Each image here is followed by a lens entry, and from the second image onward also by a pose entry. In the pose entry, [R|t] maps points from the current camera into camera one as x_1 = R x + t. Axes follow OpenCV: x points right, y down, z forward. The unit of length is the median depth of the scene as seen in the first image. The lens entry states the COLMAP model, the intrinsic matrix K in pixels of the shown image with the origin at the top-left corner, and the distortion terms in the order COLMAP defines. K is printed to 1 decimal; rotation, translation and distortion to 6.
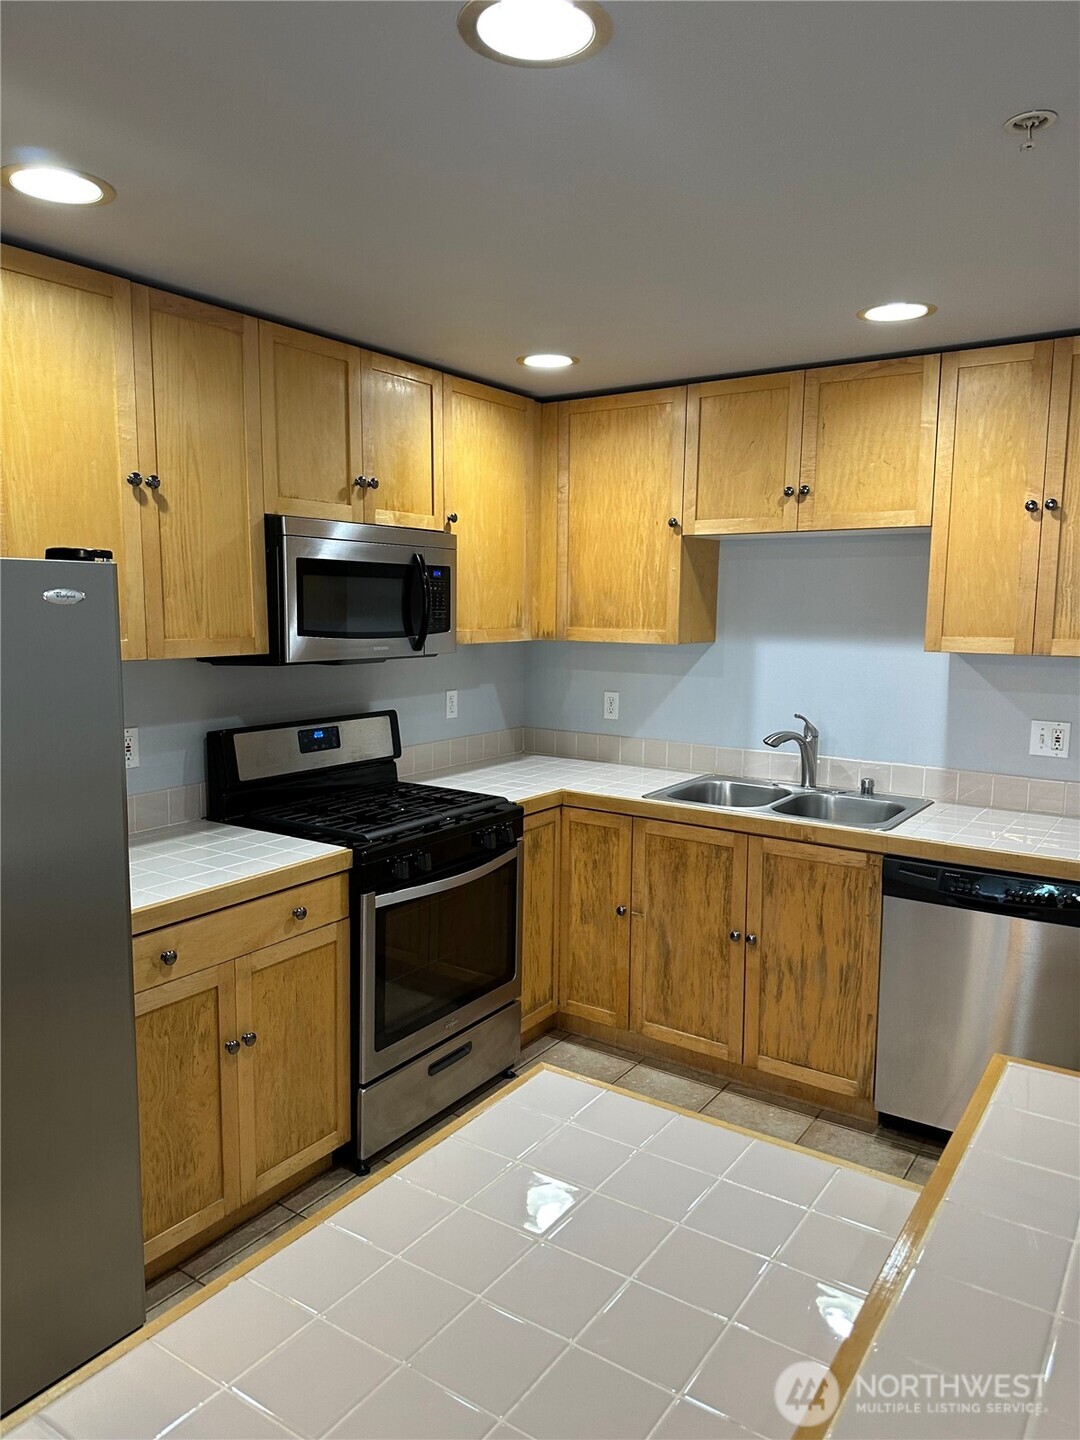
lens RADIAL K [[1006.4, 0, 531.1], [0, 1006.4, 717.7], [0, 0, 1]] dist [0.042101, -0.043604]
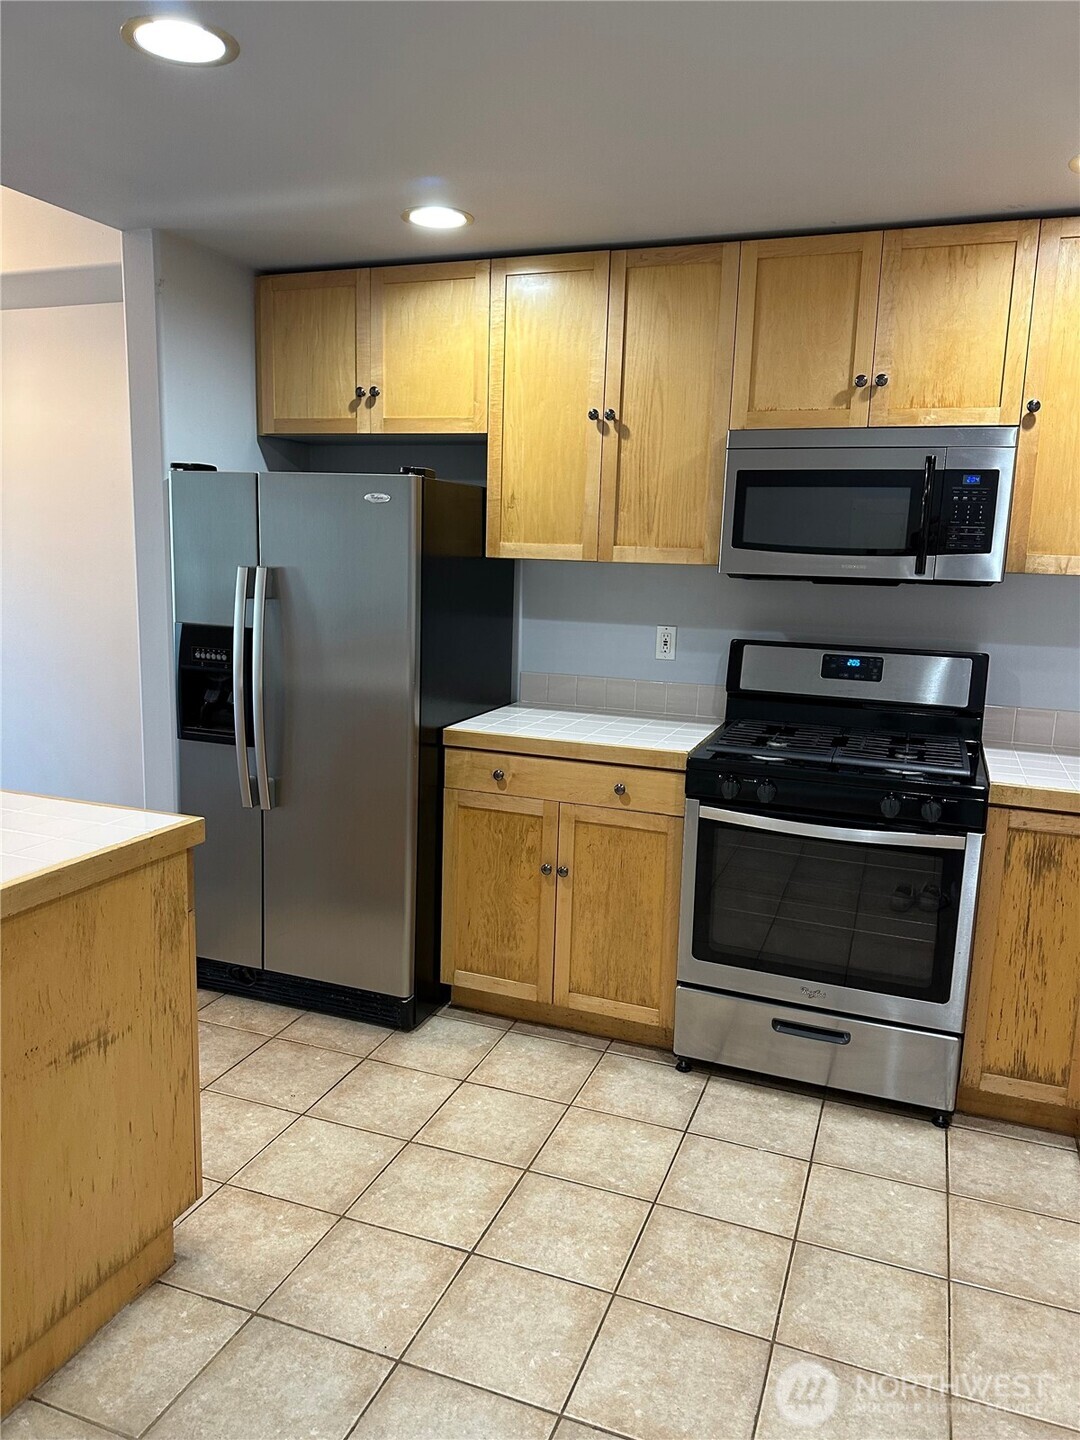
lens RADIAL K [[1006.4, 0, 538.3], [0, 1006.4, 720.8], [0, 0, 1]] dist [0.042101, -0.043604]
pose [[0.220226, 0.160931, -0.962082, 0.777007], [-0.143121, 0.980953, 0.131326, -0.014483], [0.964892, 0.108773, 0.239064, 0.603211]]
